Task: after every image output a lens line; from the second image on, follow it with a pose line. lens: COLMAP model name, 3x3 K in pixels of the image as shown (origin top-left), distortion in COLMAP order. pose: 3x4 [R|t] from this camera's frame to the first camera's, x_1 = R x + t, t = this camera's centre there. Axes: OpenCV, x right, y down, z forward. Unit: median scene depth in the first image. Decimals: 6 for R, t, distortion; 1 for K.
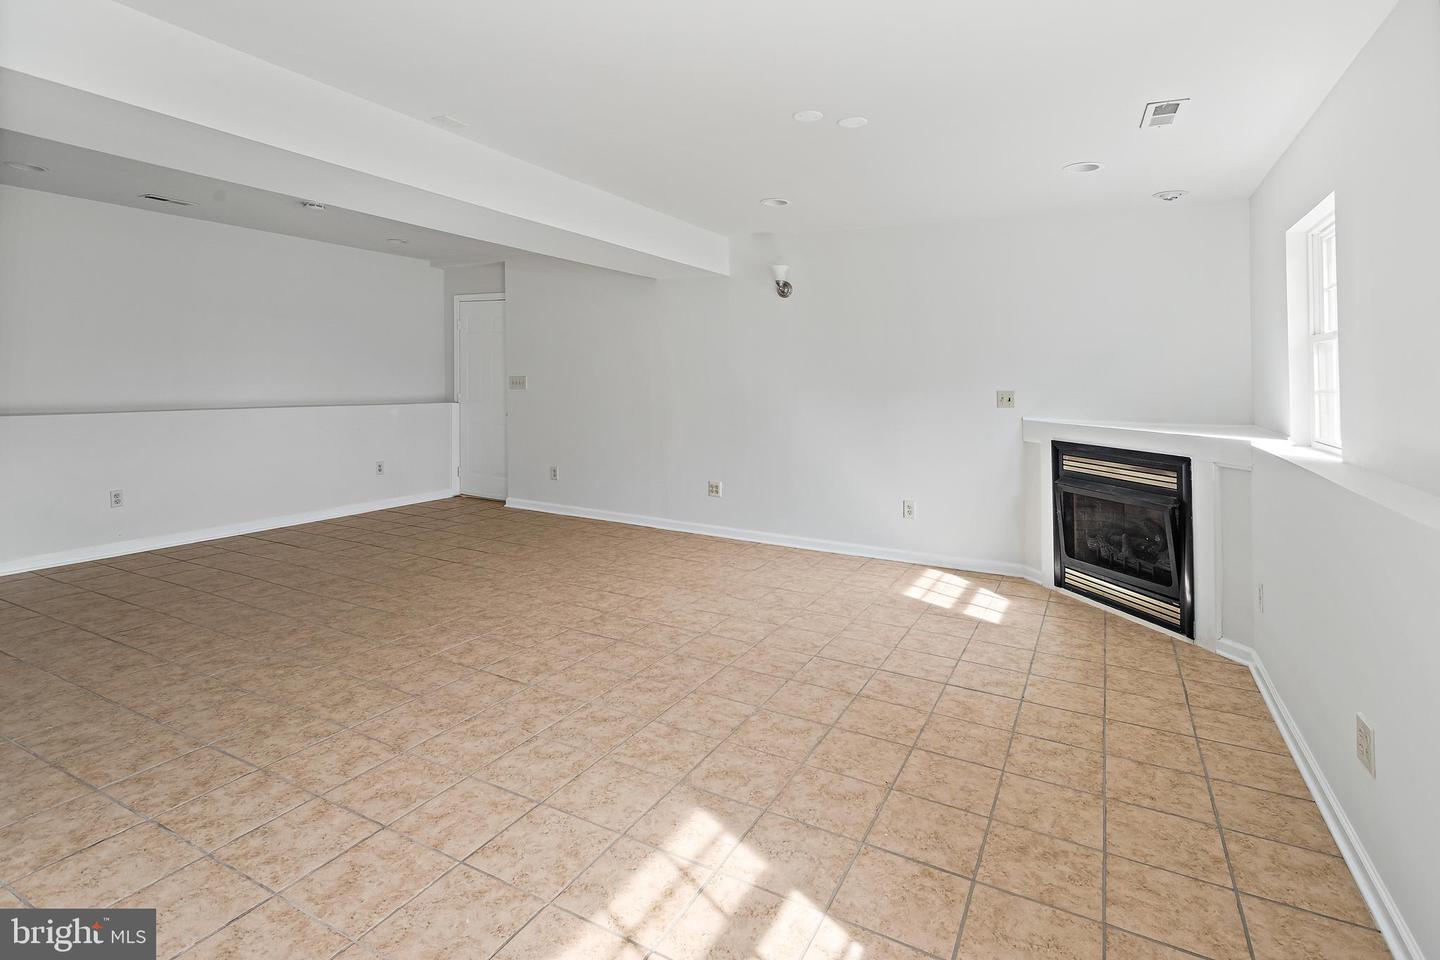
lens RADIAL K [[733.3, 0, 720.0], [0, 733.3, 439.9], [0, 0, 1]] dist [0.001017, 0.001014]
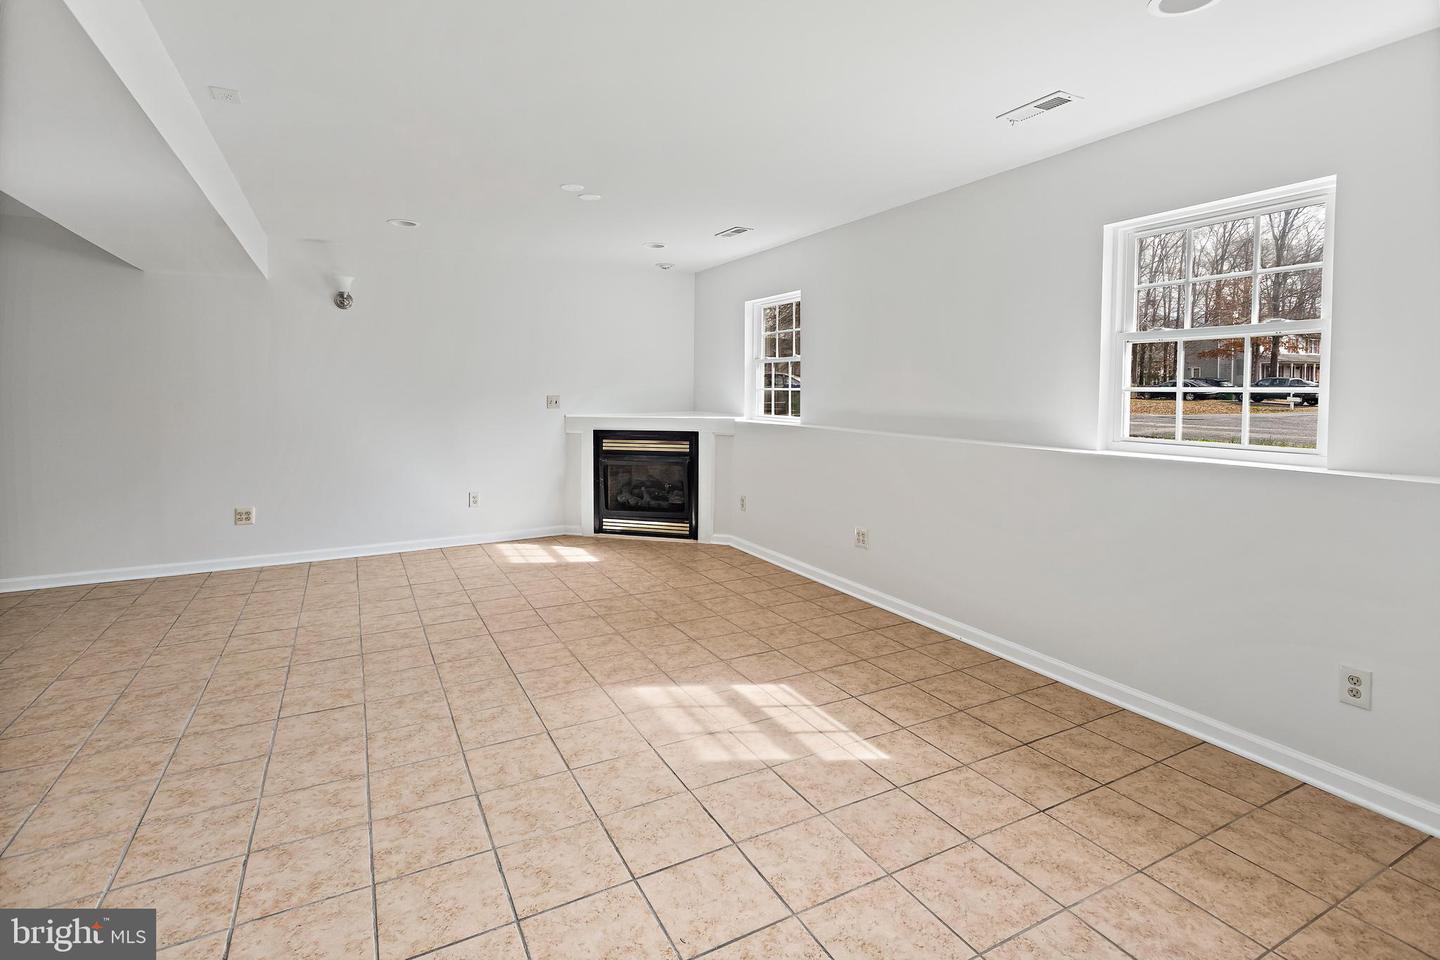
lens RADIAL K [[698.7, 0, 724.9], [0, 698.7, 512.4], [0, 0, 1]] dist [0.001728, 0.000414]
pose [[0.559250, -0.168185, 0.811759, -0.612297], [0.086265, 0.985695, 0.144790, -0.018242], [-0.824498, -0.010948, 0.565758, 0.038930]]
